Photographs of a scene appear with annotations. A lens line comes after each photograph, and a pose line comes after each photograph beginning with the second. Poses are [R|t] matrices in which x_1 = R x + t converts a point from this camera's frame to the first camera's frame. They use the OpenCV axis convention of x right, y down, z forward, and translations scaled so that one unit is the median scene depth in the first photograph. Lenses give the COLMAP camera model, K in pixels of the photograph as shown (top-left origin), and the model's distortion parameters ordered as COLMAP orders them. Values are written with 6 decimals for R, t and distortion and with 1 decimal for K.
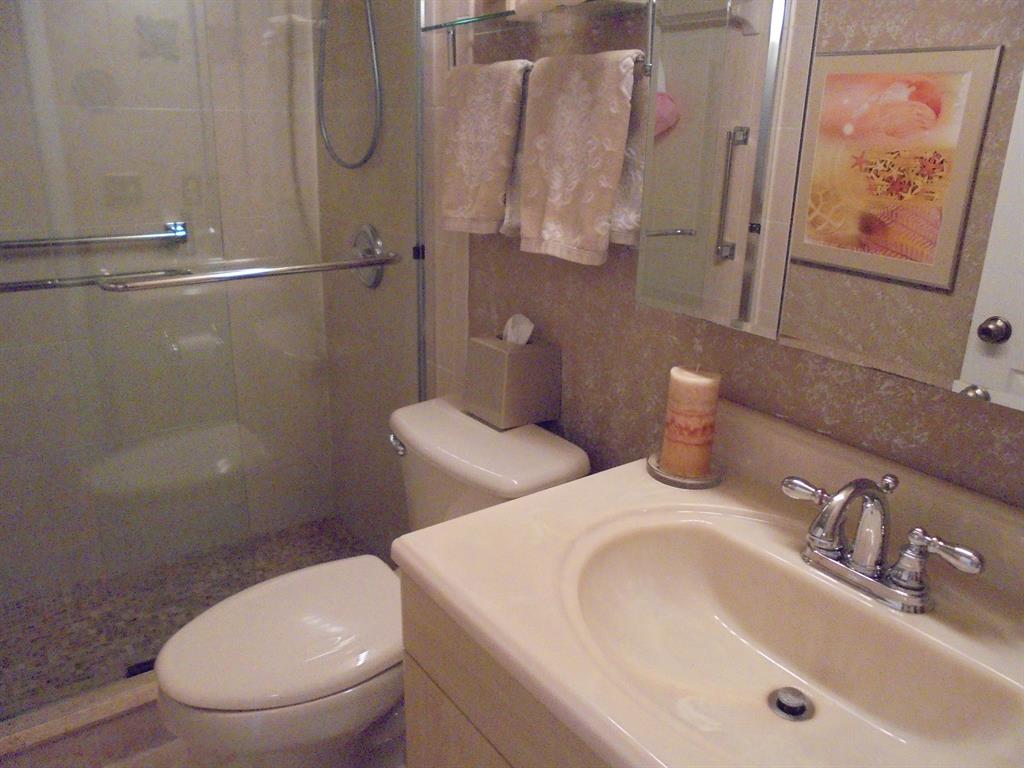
lens RADIAL K [[770.9, 0, 515.3], [0, 770.9, 380.7], [0, 0, 1]] dist [-0.120525, 0.098704]
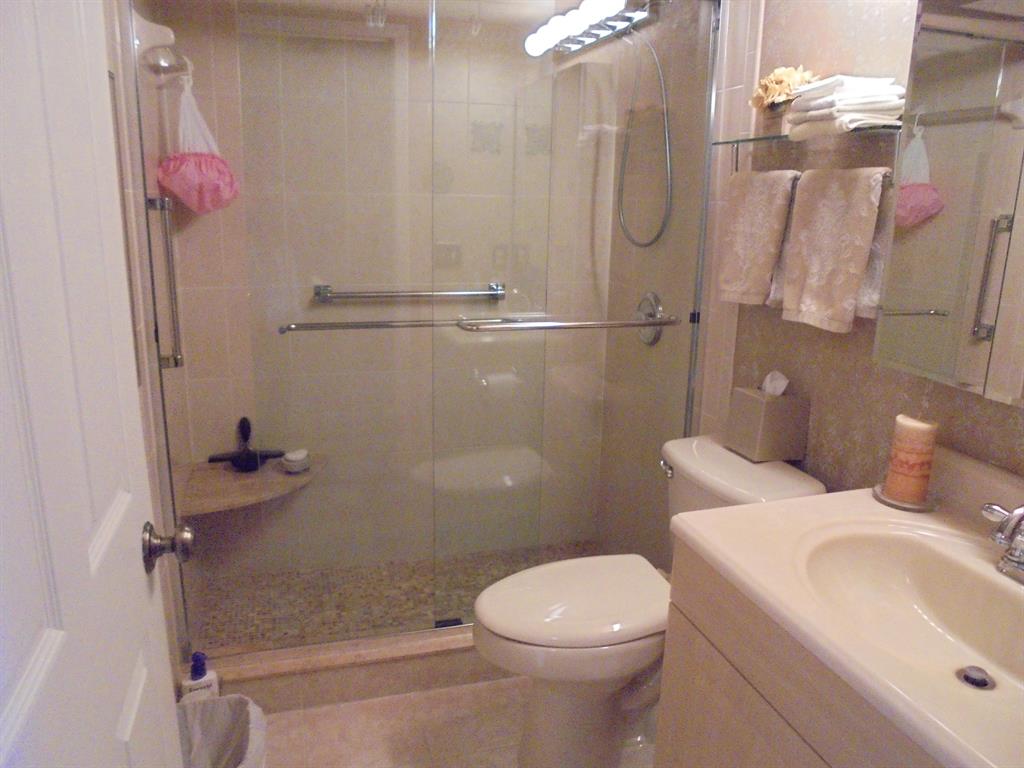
lens RADIAL K [[770.9, 0, 515.3], [0, 770.9, 380.7], [0, 0, 1]] dist [-0.120525, 0.098704]
pose [[0.946415, 0.073313, -0.314523, -0.007025], [-0.100707, 0.992327, -0.071730, 0.063891], [0.306851, 0.099561, 0.946536, -0.302717]]
